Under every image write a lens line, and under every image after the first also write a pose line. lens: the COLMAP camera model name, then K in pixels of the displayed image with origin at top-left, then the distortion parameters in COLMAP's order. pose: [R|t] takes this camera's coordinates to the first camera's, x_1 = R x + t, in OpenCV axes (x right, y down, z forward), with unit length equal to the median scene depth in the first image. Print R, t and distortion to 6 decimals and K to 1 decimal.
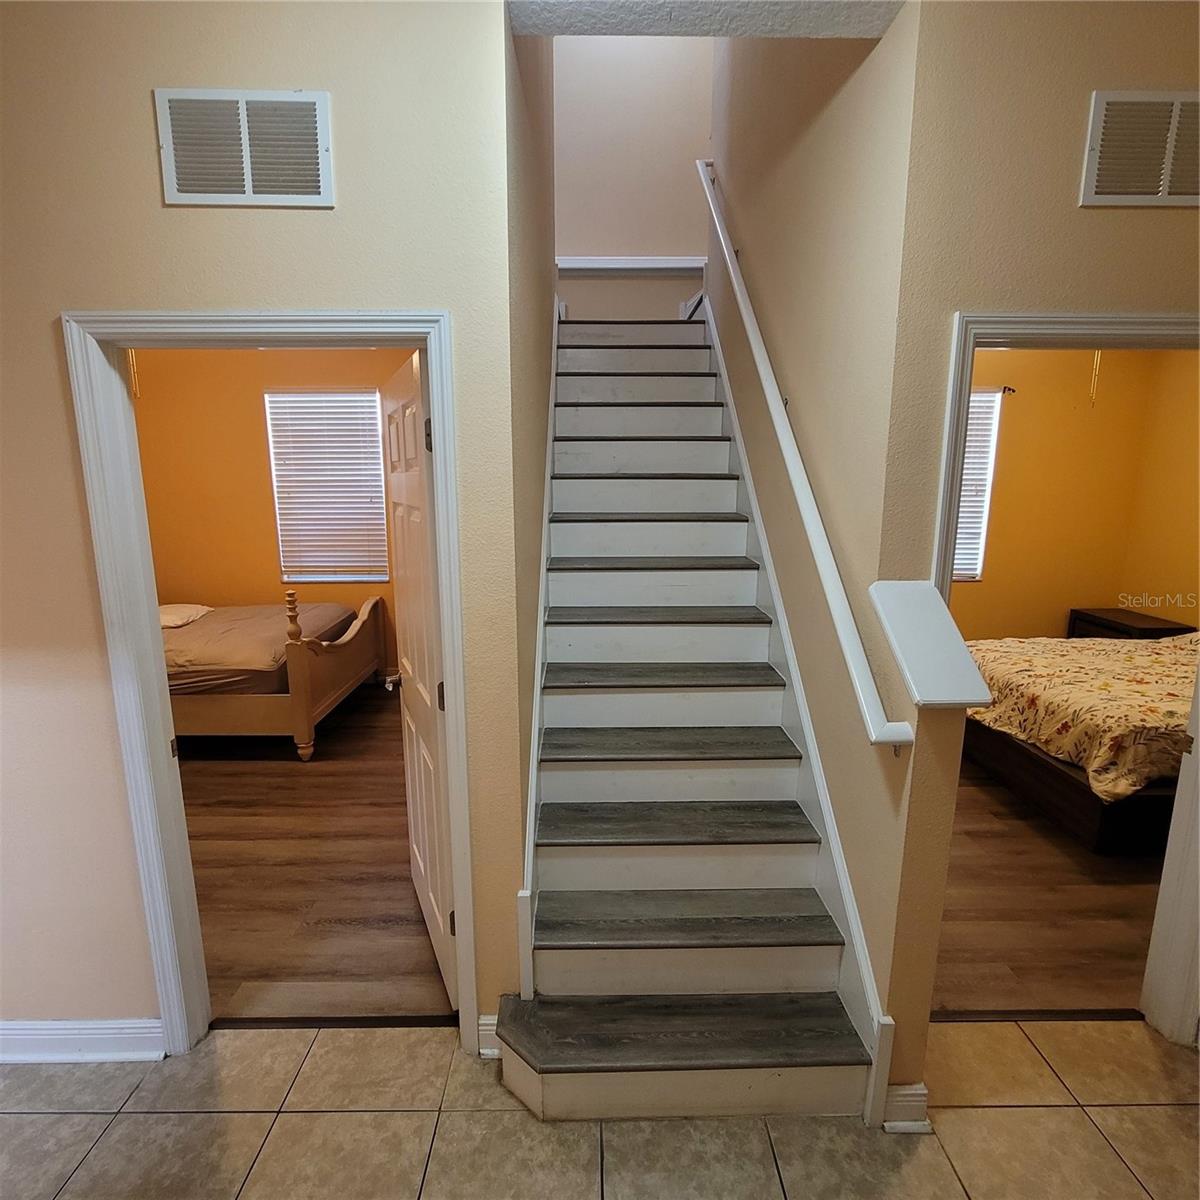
lens RADIAL K [[653.5, 0, 602.0], [0, 653.5, 596.6], [0, 0, 1]] dist [-0.003625, -0.000025]
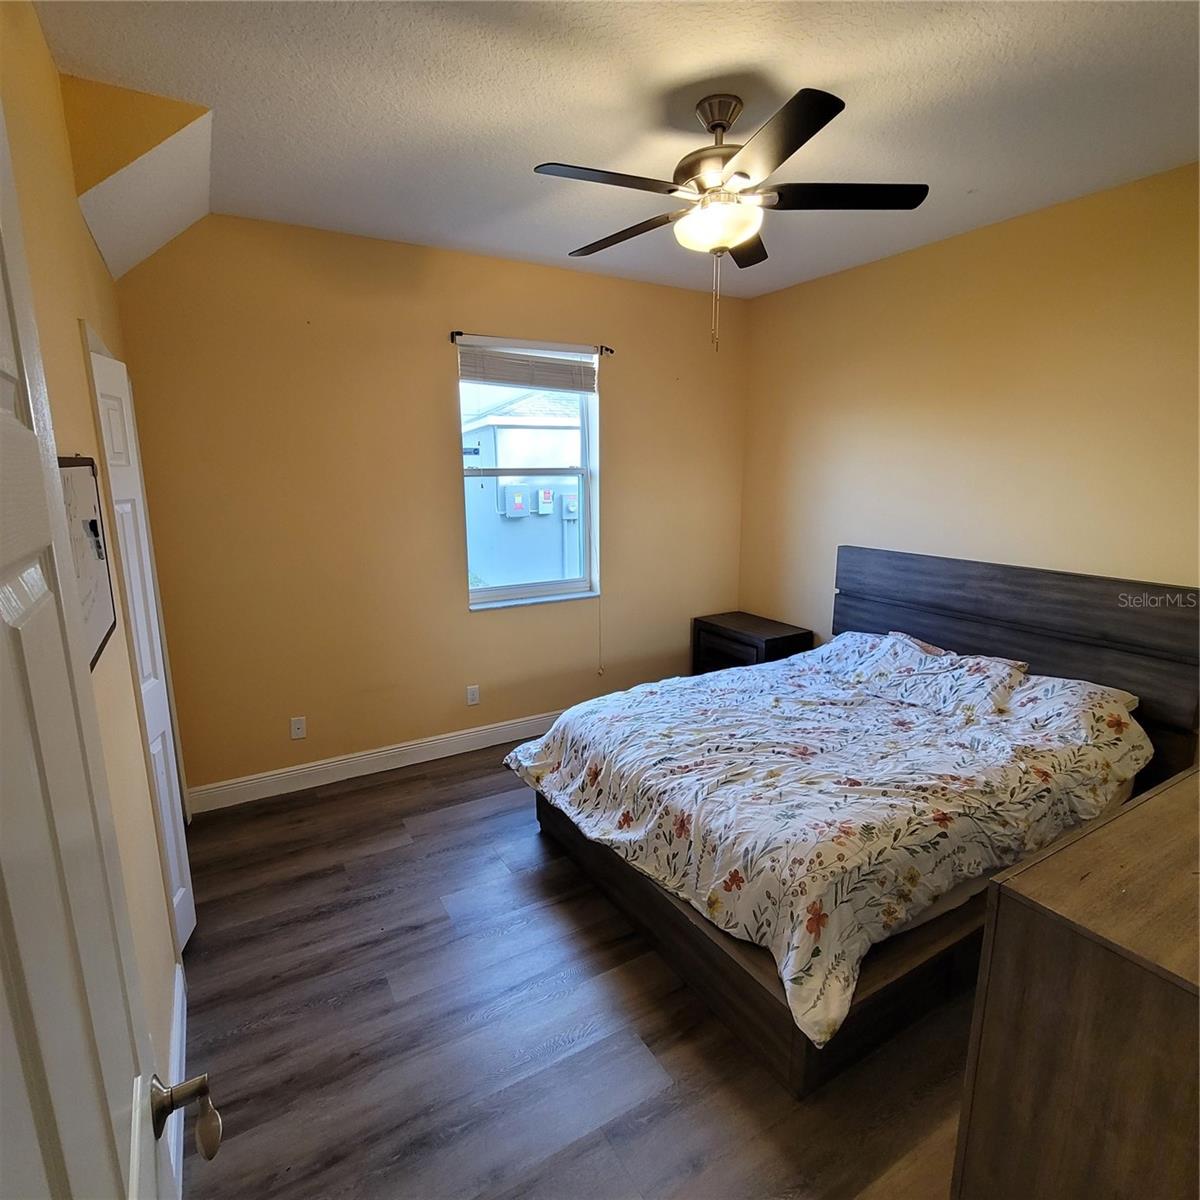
lens RADIAL K [[653.5, 0, 595.6], [0, 653.5, 597.9], [0, 0, 1]] dist [-0.003625, -0.000025]
pose [[0.868823, -0.101835, 0.484537, 0.333024], [0.093290, 0.994762, 0.041791, -0.091303], [-0.486254, 0.008894, 0.873772, 0.532792]]
